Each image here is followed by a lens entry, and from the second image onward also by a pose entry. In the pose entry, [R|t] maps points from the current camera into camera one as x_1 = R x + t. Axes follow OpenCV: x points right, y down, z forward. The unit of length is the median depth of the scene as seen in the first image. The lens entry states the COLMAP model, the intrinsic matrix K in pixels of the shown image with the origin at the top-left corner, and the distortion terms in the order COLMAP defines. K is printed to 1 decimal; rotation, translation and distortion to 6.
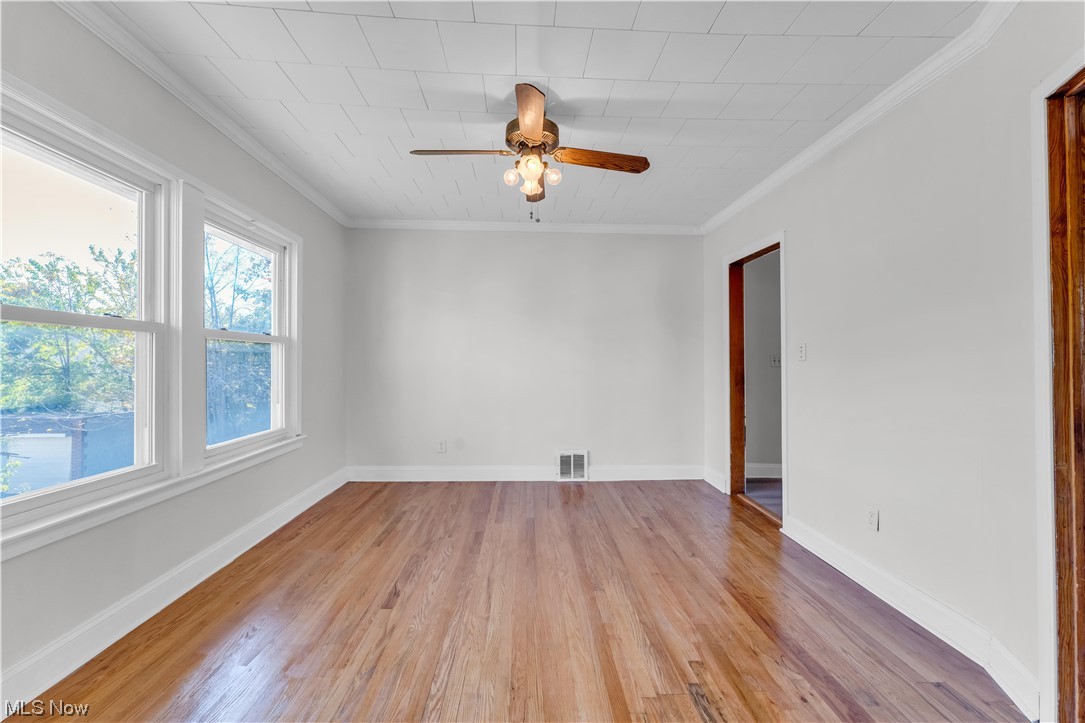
lens RADIAL K [[440.6, 0, 540.2], [0, 440.6, 359.2], [0, 0, 1]] dist [-0.000557, 0.000140]
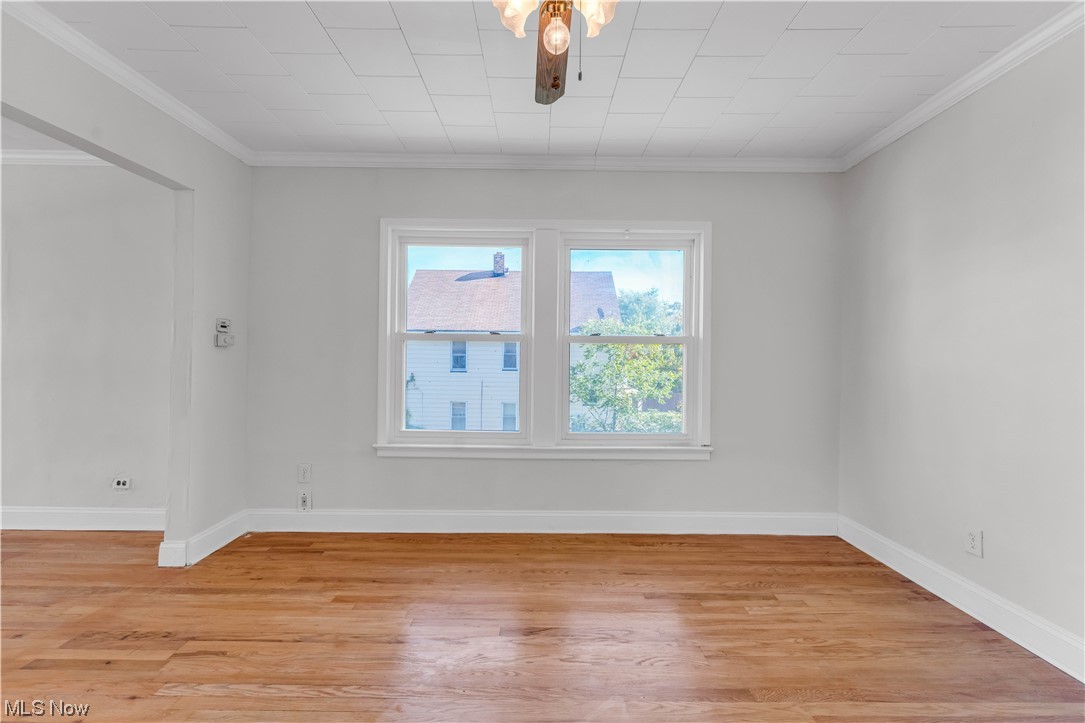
lens RADIAL K [[440.6, 0, 542.7], [0, 440.6, 353.5], [0, 0, 1]] dist [-0.000557, 0.000140]
pose [[-0.034495, -0.012159, -0.999331, 0.370878], [-0.003475, 0.999921, -0.012047, -0.003104], [0.999399, 0.003057, -0.034535, 0.720471]]
